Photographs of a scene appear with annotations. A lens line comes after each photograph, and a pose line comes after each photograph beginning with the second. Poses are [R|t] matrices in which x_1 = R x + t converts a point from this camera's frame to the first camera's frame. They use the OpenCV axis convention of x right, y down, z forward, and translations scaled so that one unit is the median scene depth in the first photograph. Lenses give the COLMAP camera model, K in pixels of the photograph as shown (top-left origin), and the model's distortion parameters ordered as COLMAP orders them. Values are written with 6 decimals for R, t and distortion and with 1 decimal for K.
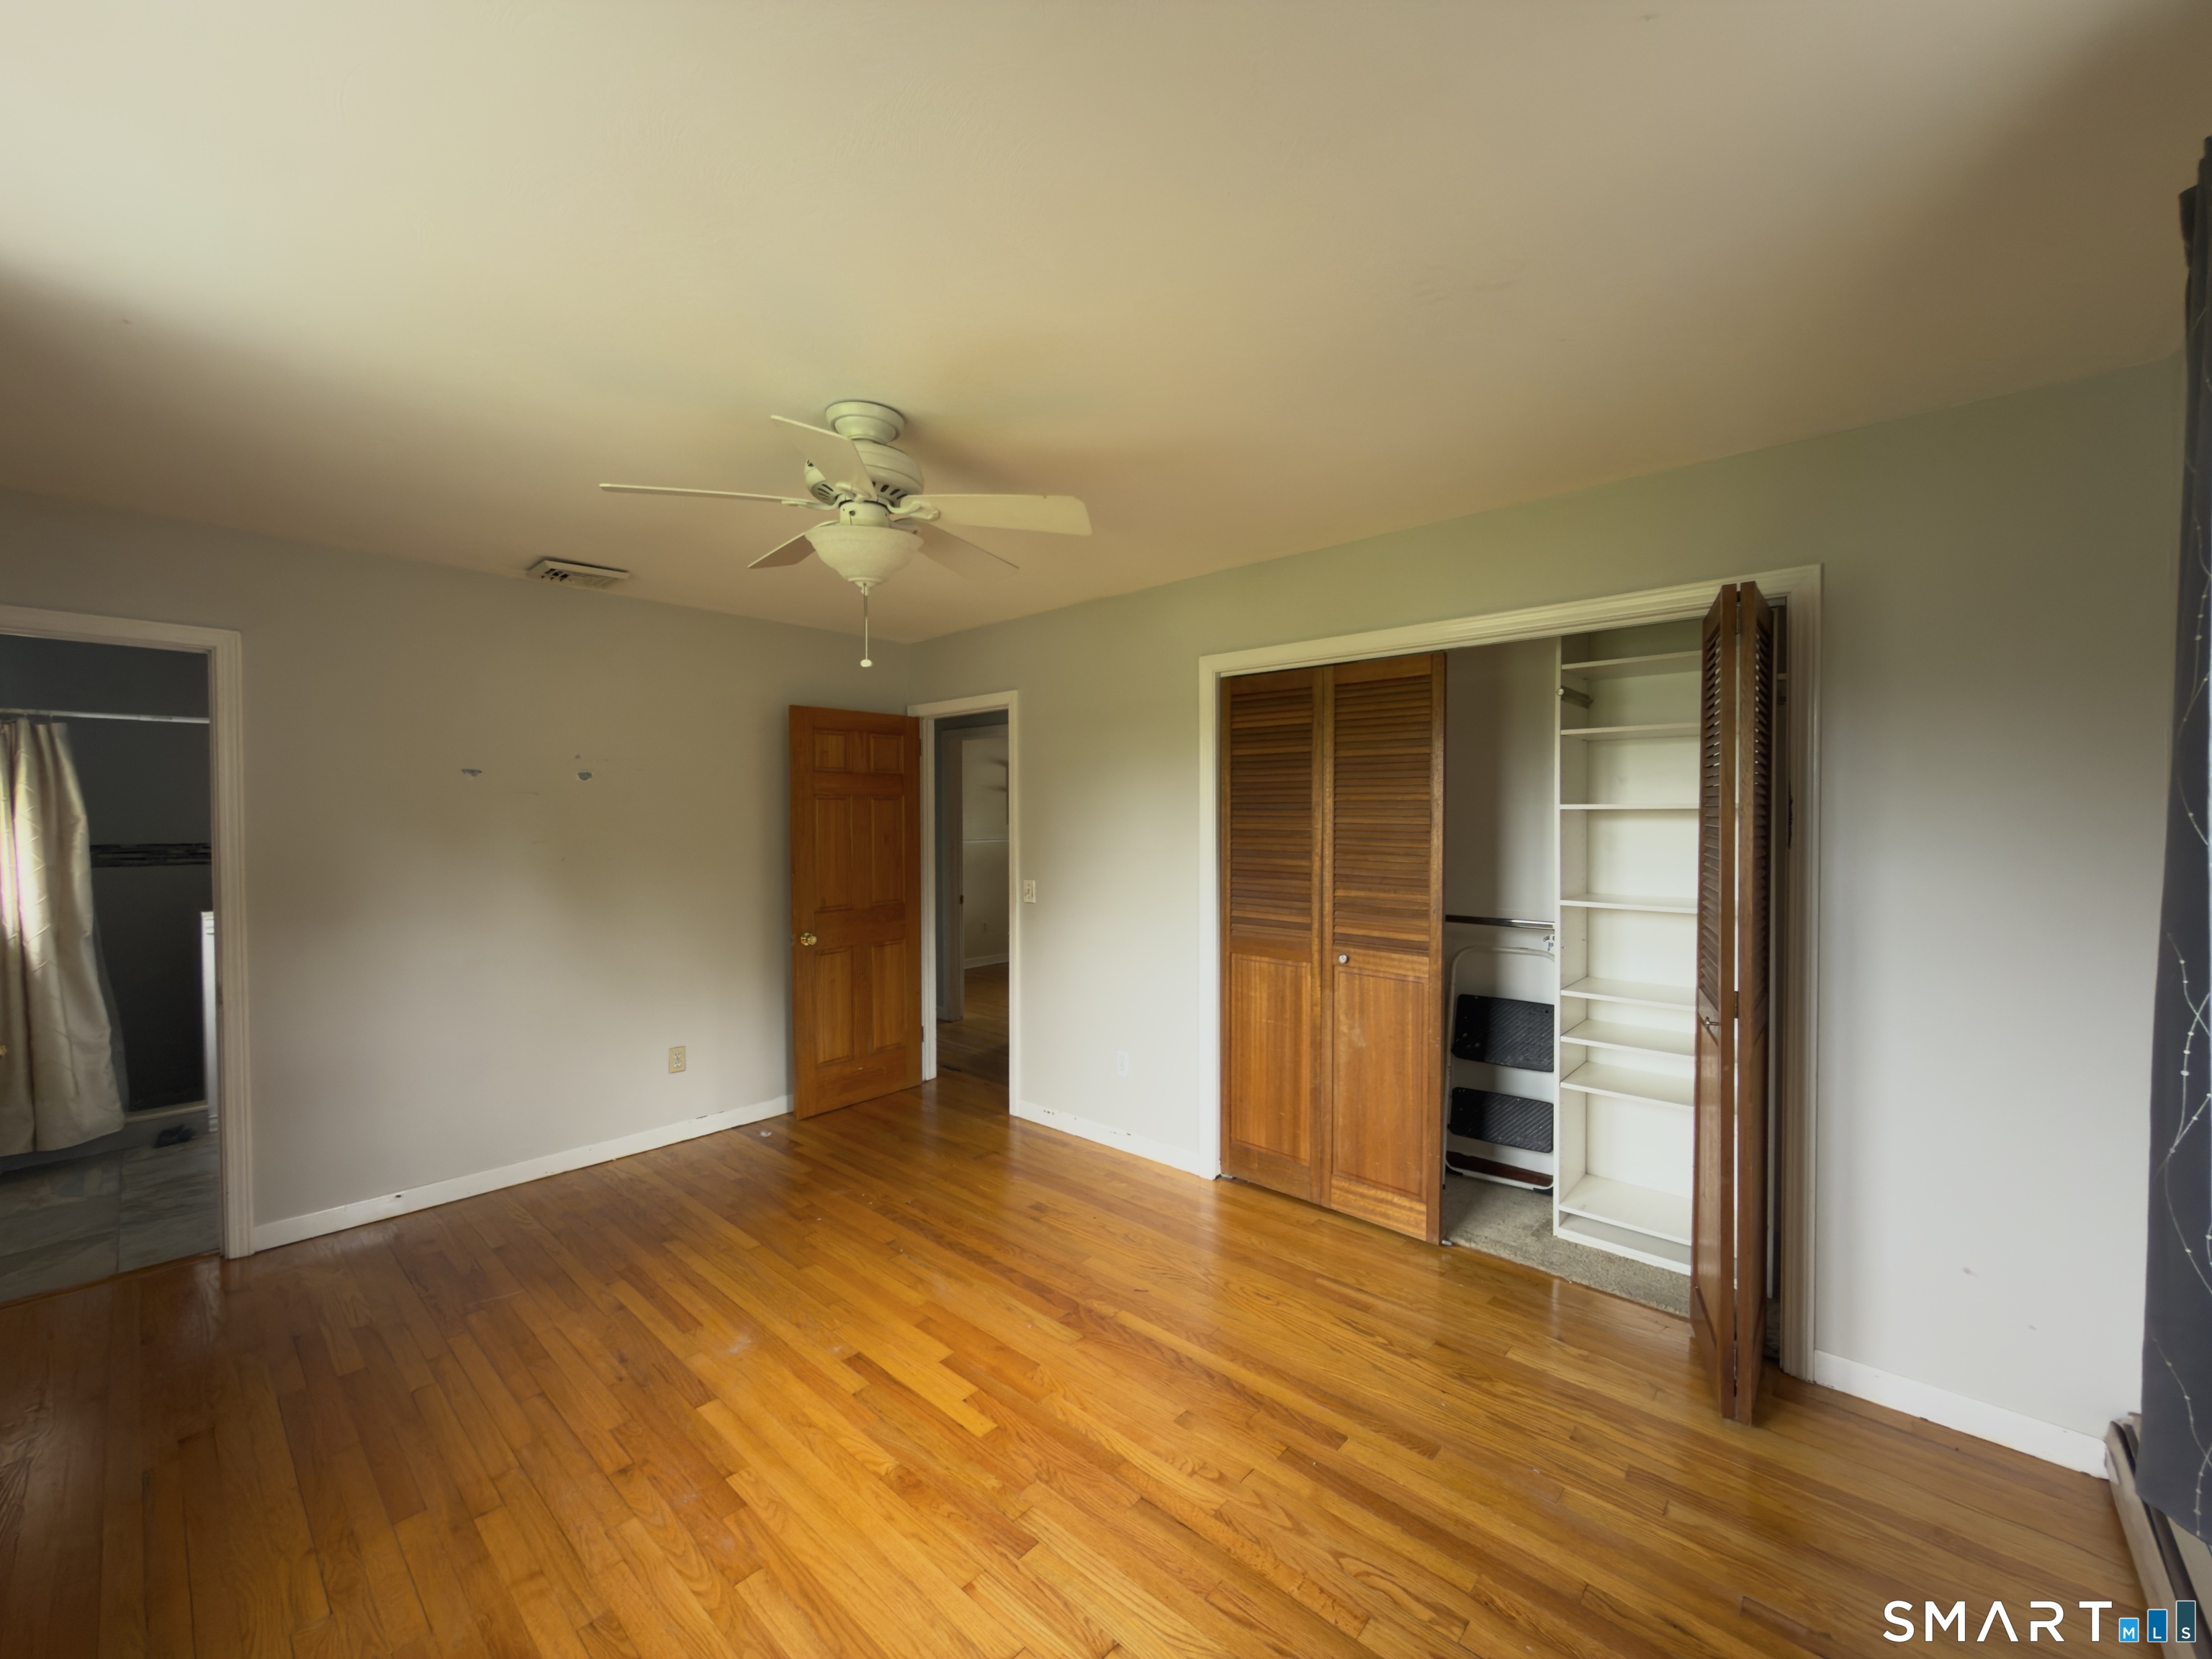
lens RADIAL K [[876.9, 0, 1107.8], [0, 876.9, 831.2], [0, 0, 1]] dist [0.000031, -0.000066]
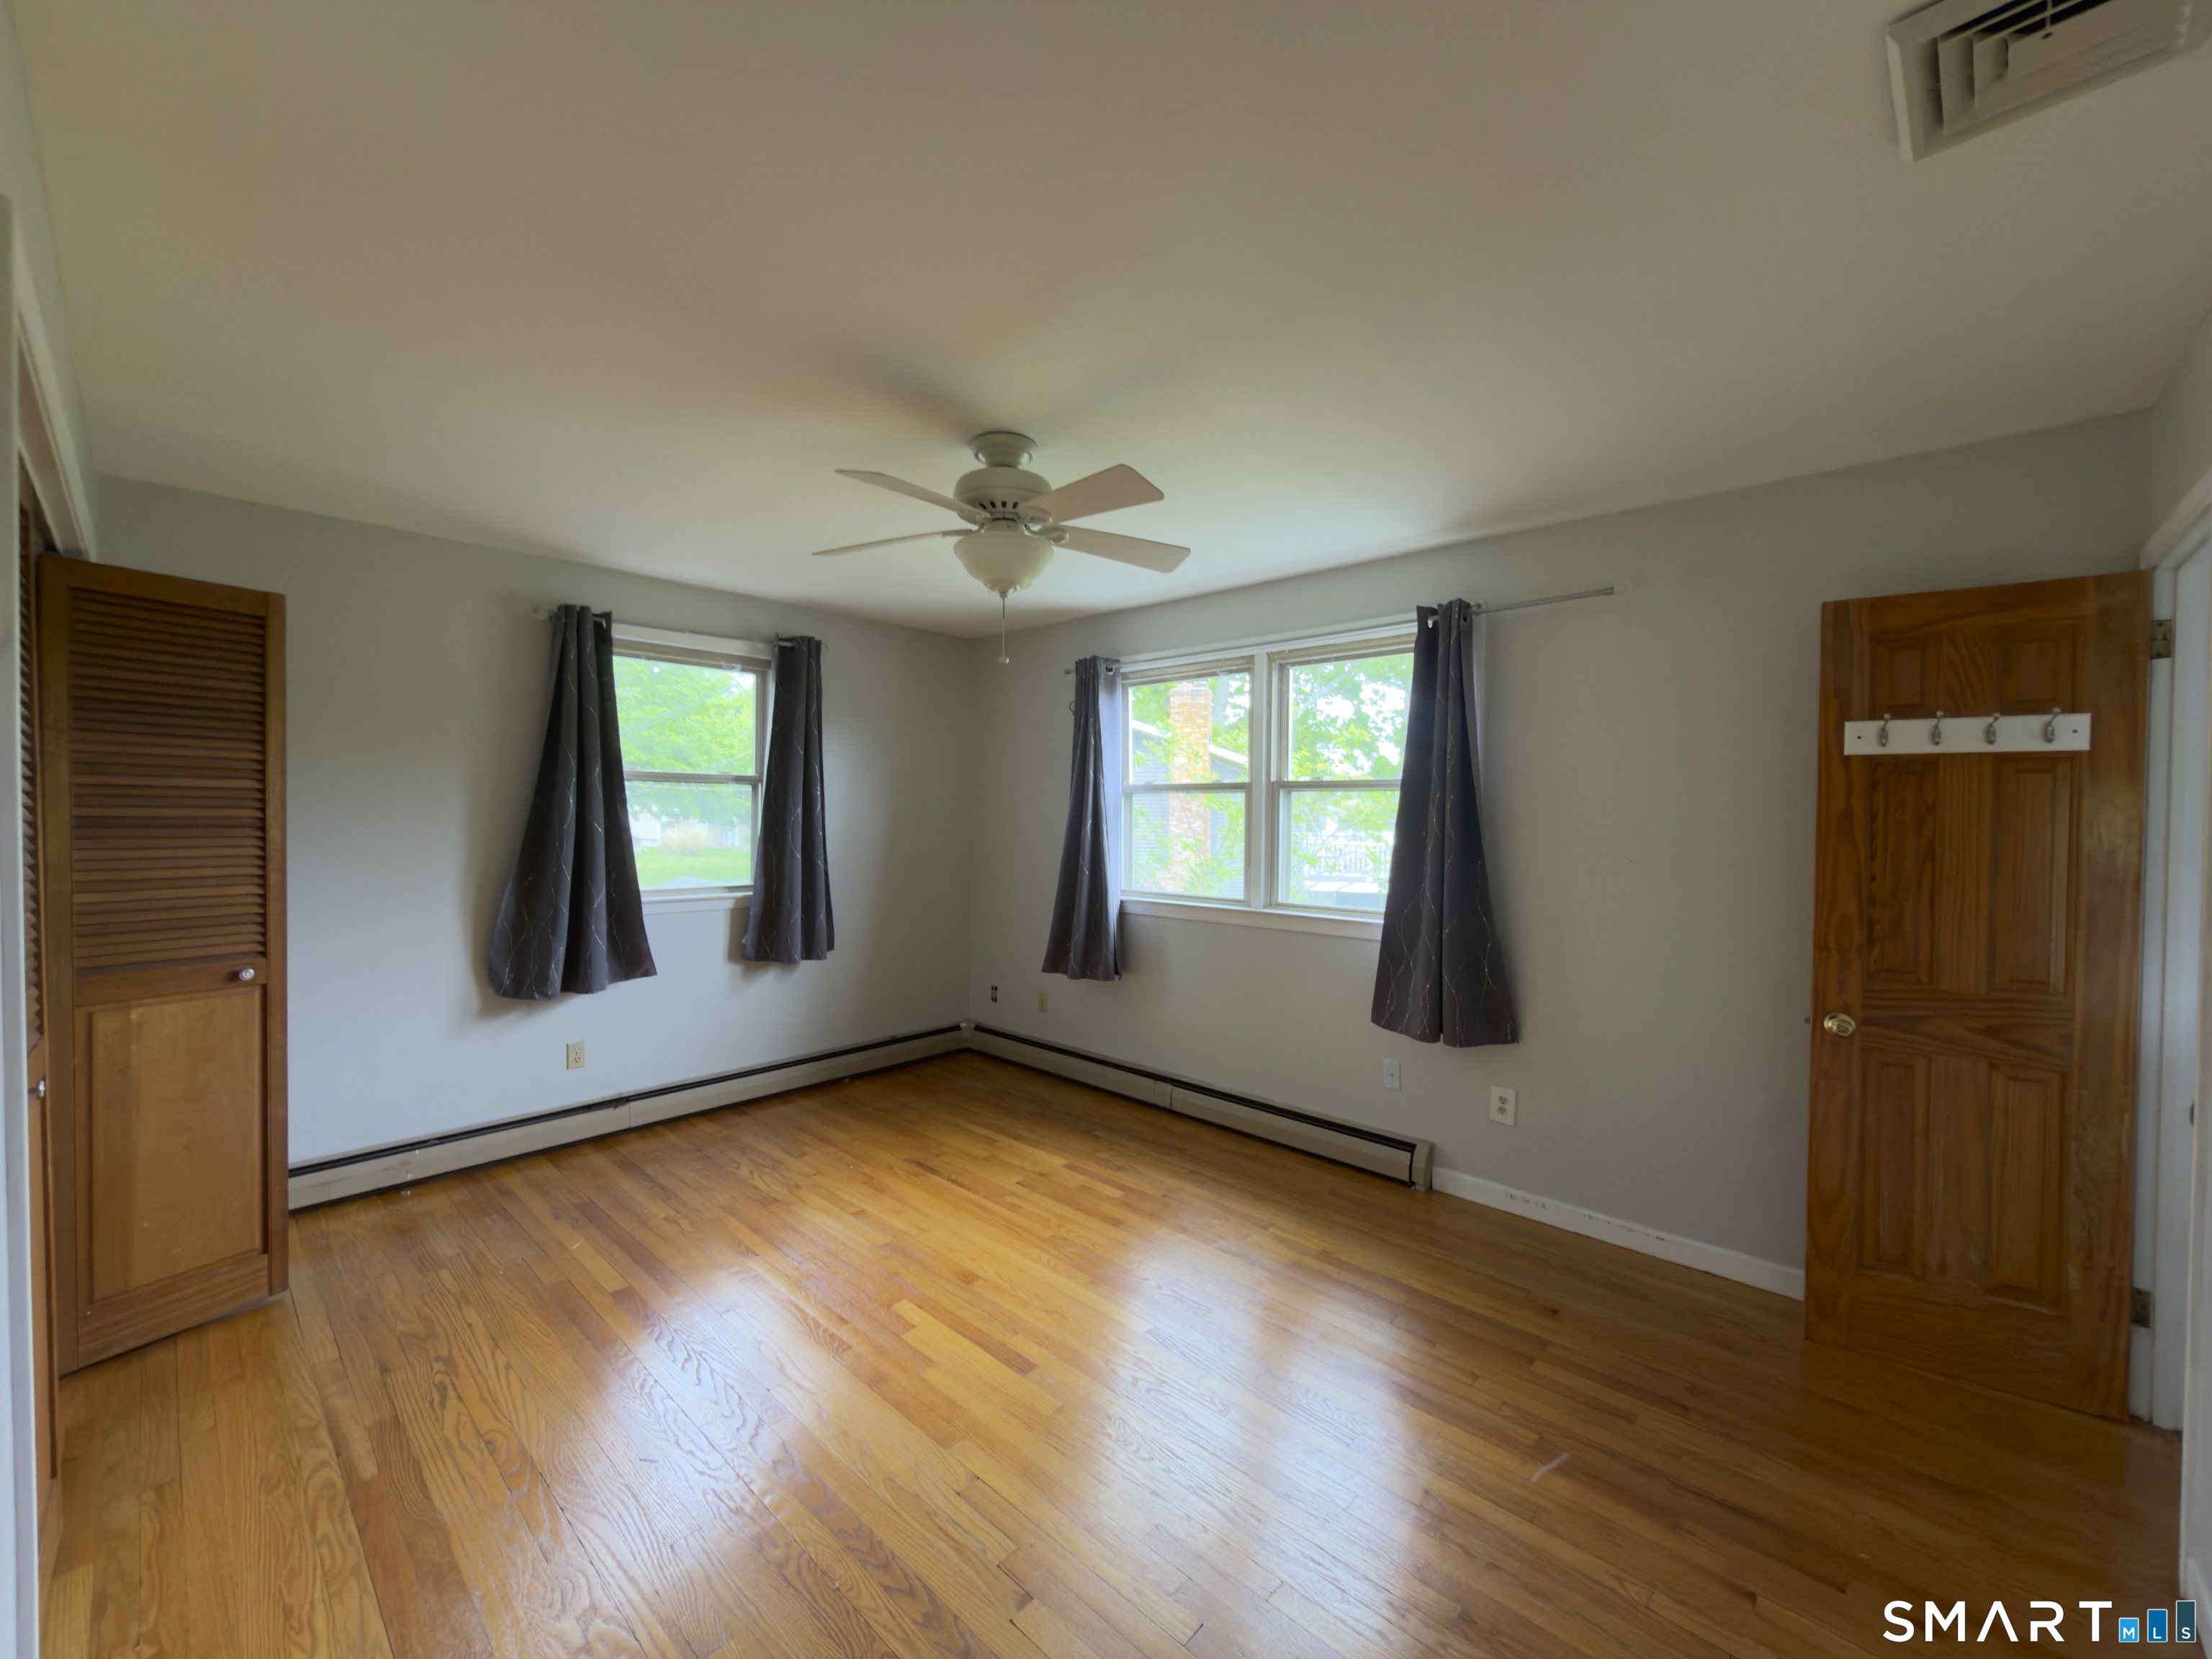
lens RADIAL K [[876.9, 0, 1108.8], [0, 876.9, 825.5], [0, 0, 1]] dist [0.000031, -0.000066]
pose [[-0.999894, -0.008360, 0.011948, -0.289317], [-0.008065, 0.999667, 0.024493, -0.006153], [-0.012149, 0.024394, -0.999629, 1.451674]]
